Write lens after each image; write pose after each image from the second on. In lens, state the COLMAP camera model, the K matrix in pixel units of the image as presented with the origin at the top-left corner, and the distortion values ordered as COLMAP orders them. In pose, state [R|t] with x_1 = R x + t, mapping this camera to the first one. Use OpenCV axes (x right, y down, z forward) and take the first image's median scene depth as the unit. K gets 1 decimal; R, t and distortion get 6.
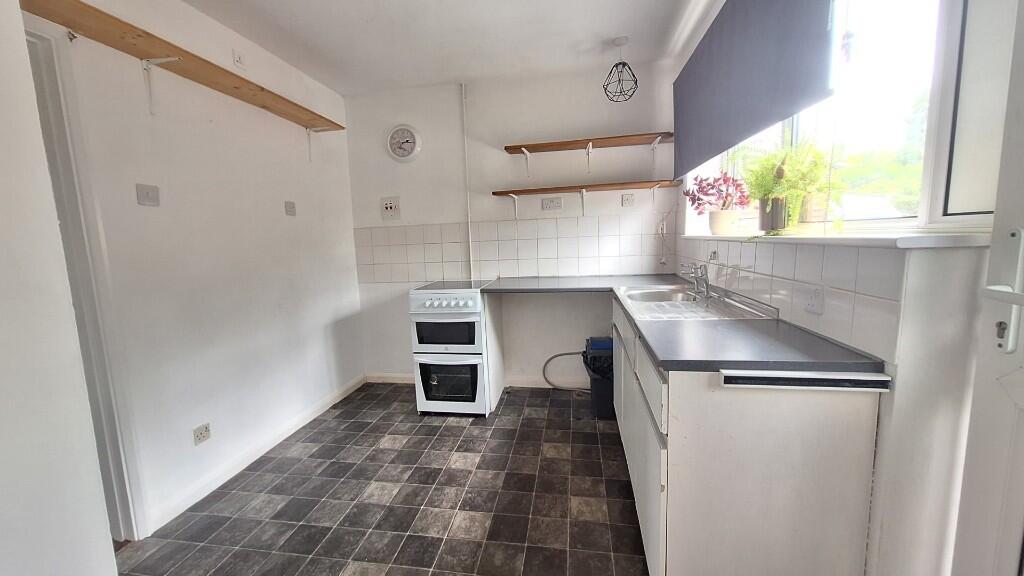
lens RADIAL K [[417.8, 0, 498.8], [0, 417.8, 286.4], [0, 0, 1]] dist [0.000211, 0.000056]
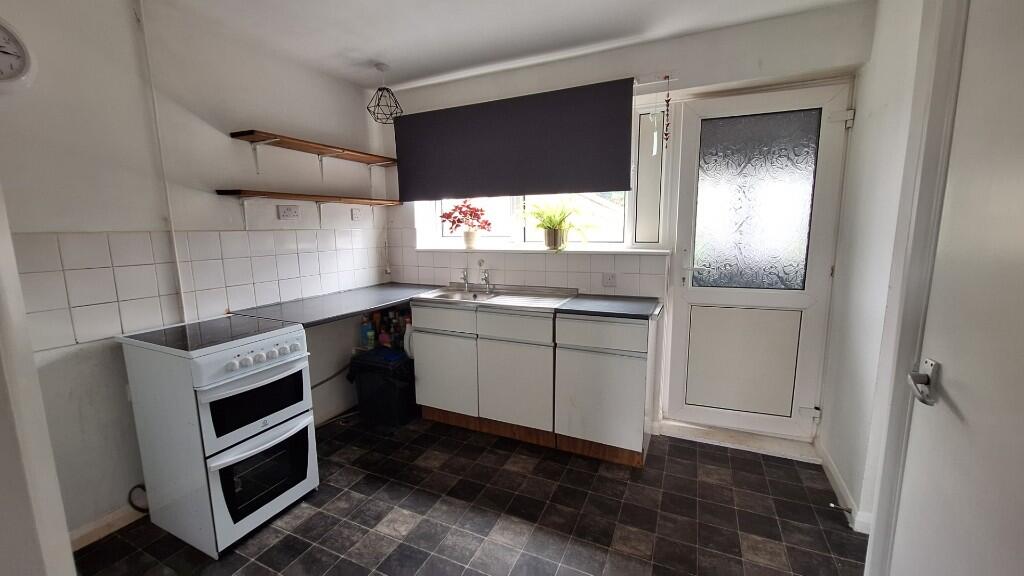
lens RADIAL K [[402.5, 0, 512.0], [0, 402.5, 288.0], [0, 0, 1]] dist [0.000772, -0.000112]
pose [[0.253544, -0.103951, 0.961722, -0.613970], [0.124221, 0.989476, 0.074201, -0.061660], [-0.959315, 0.100653, 0.263788, 0.434321]]
